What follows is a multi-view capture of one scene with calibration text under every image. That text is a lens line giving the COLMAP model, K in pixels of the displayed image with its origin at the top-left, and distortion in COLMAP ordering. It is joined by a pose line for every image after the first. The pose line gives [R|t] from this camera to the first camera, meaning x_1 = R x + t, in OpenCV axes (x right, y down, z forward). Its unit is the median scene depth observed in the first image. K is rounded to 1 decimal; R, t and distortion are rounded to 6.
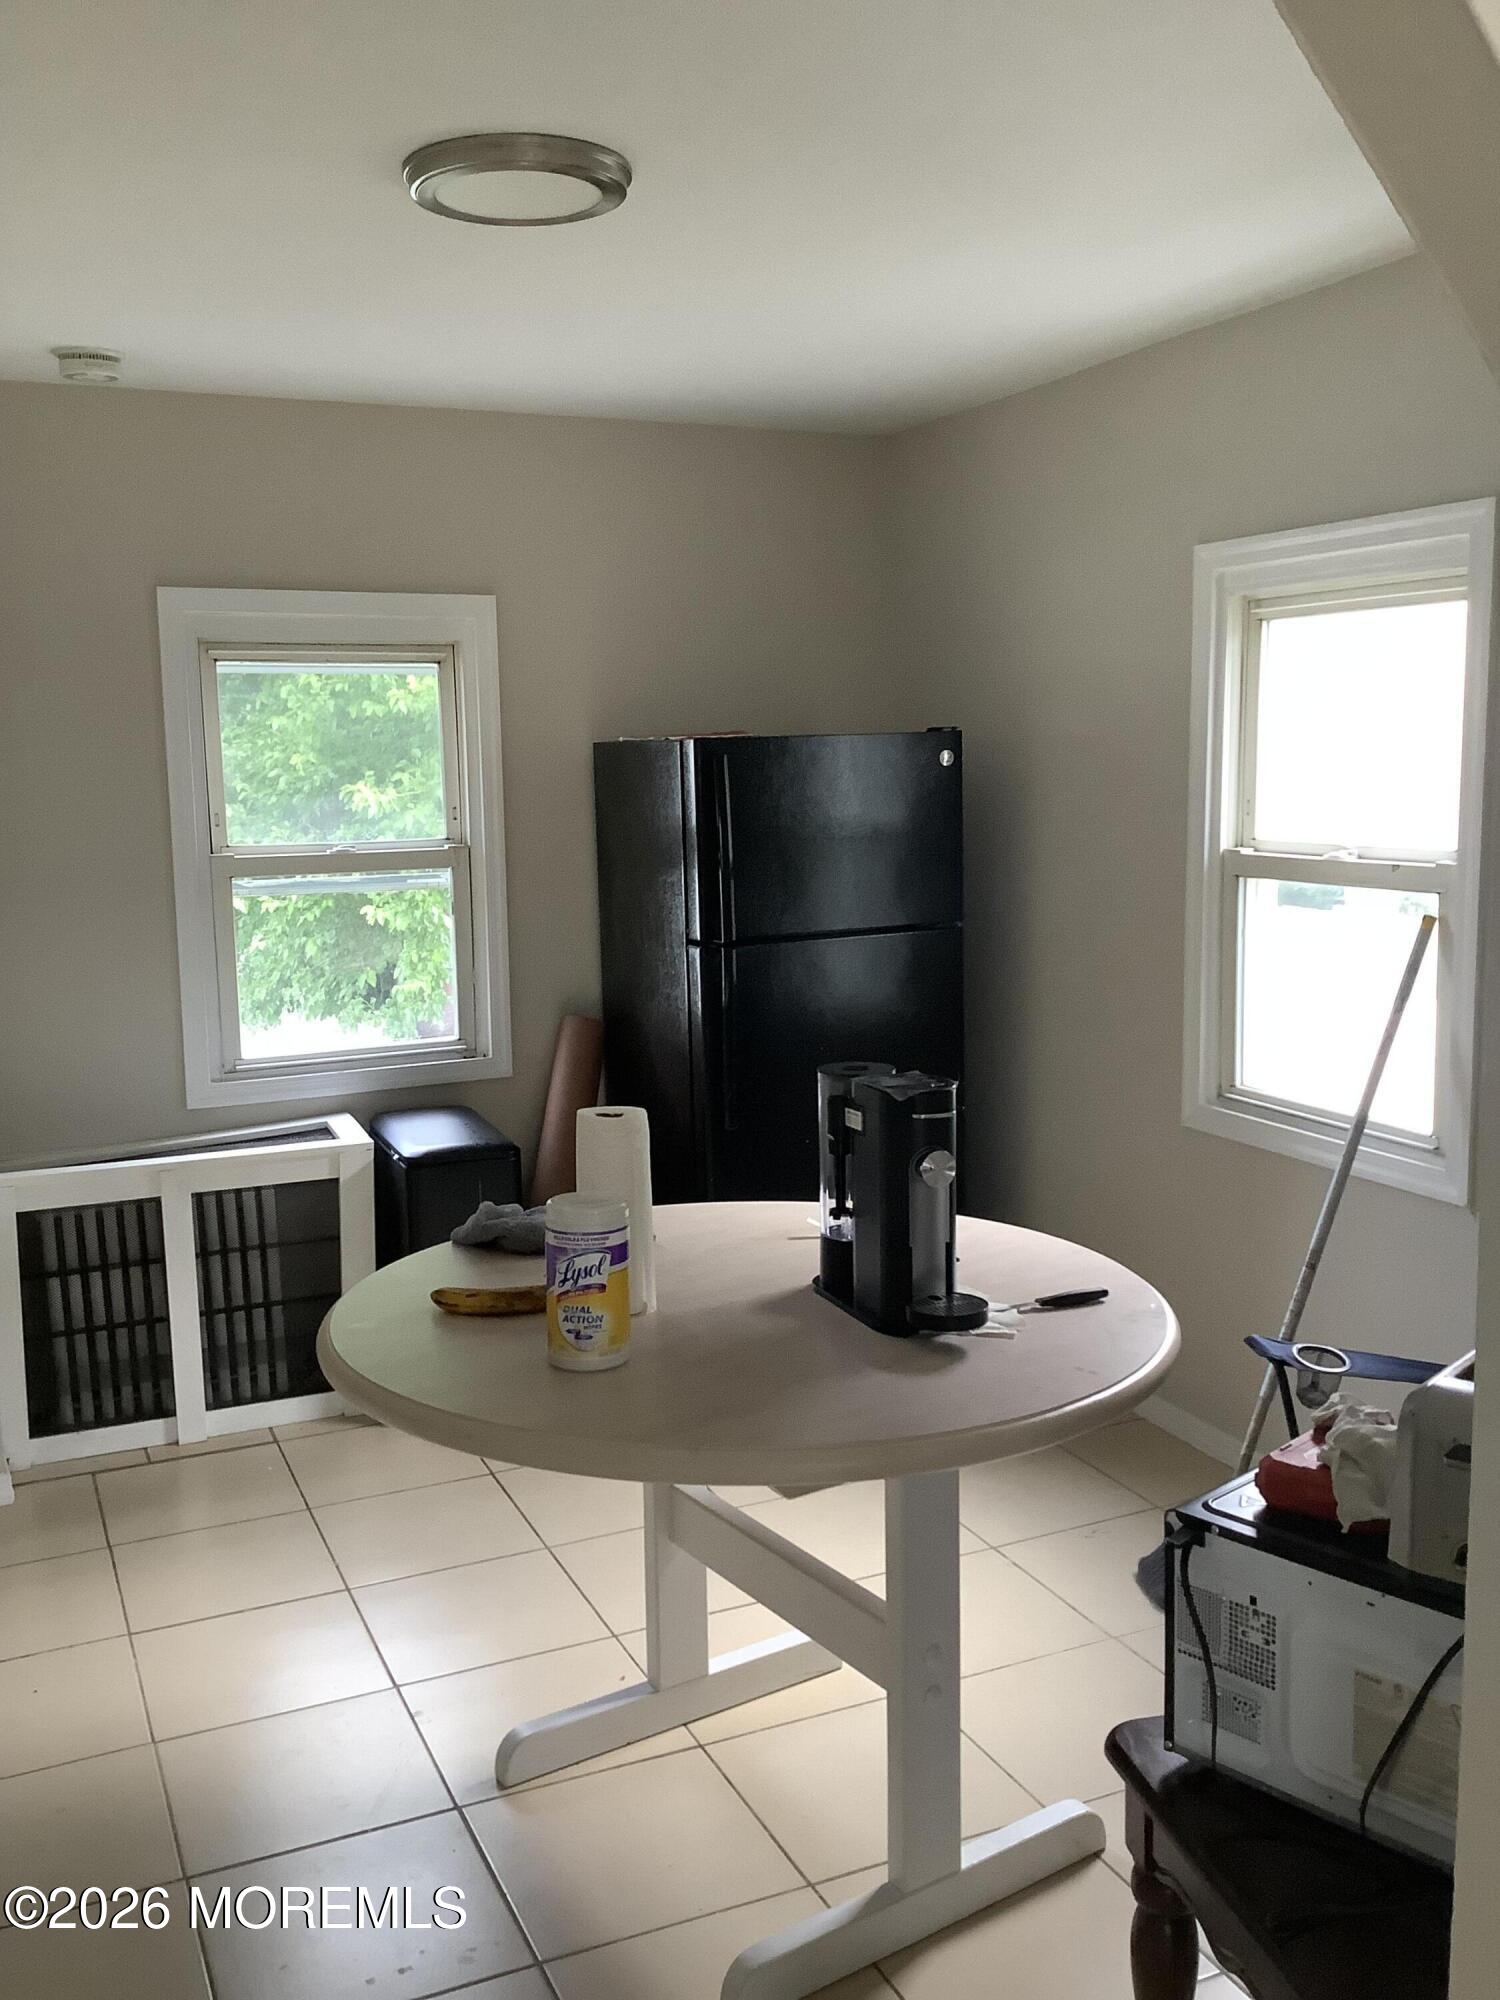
lens RADIAL K [[1818.3, 0, 750.0], [0, 1818.3, 1000.0], [0, 0, 1]] dist [0.167216, -0.326623]
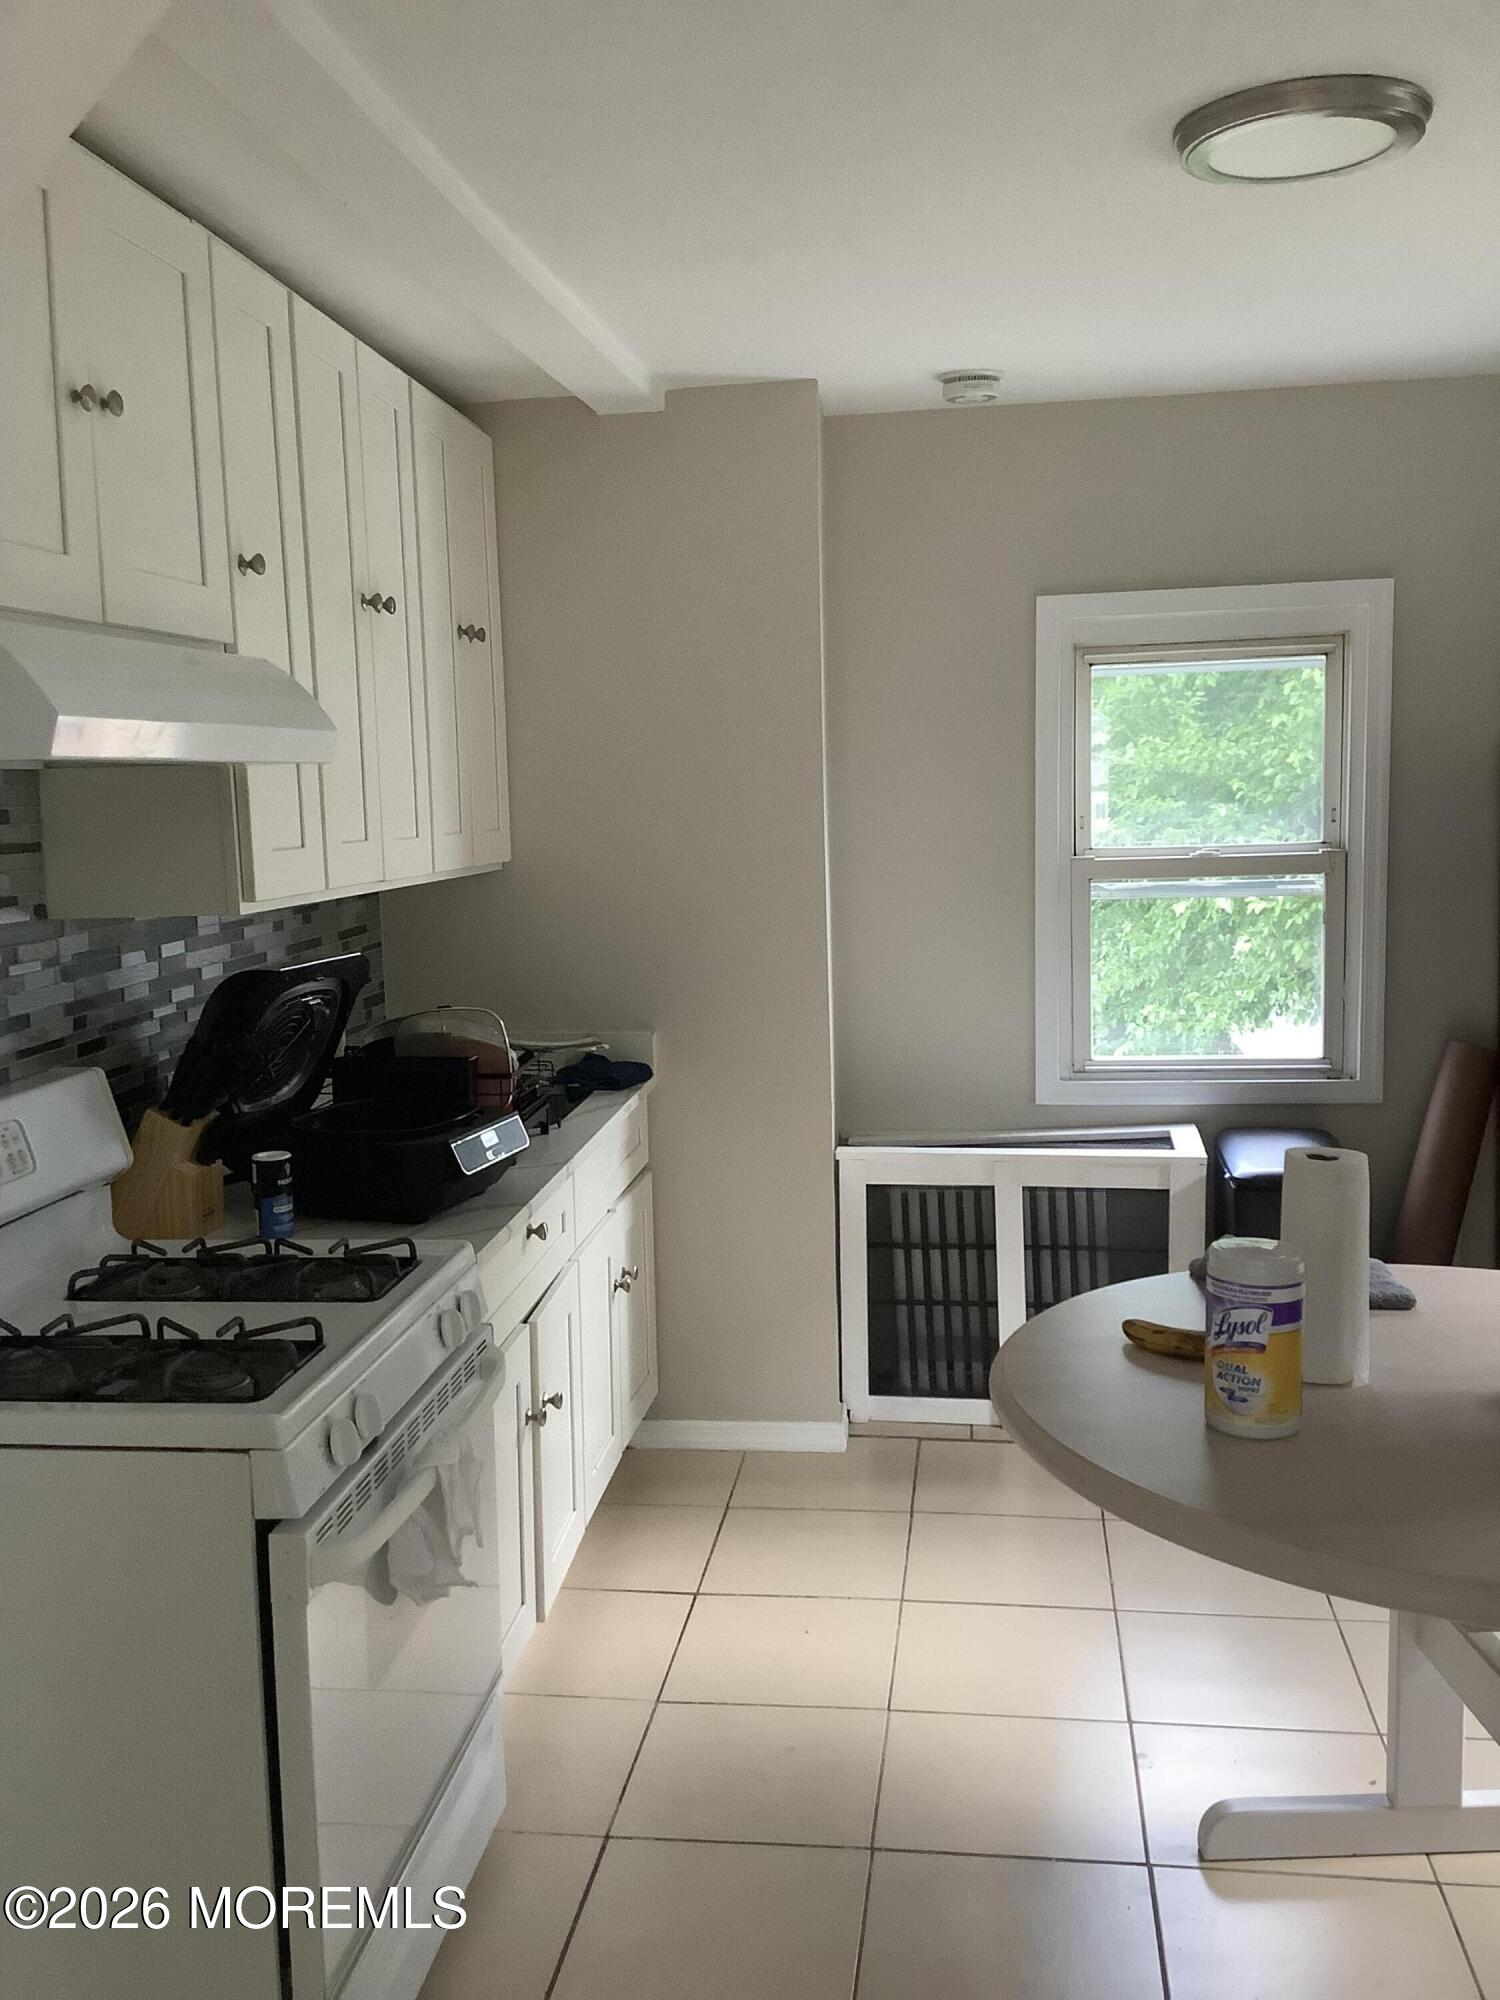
lens RADIAL K [[1818.3, 0, 750.0], [0, 1818.3, 1000.0], [0, 0, 1]] dist [0.167216, -0.326623]
pose [[0.841760, 0.062370, -0.536237, 0.106682], [-0.061635, 0.997912, 0.019316, -0.008961], [0.536322, 0.016792, 0.843846, 0.056163]]
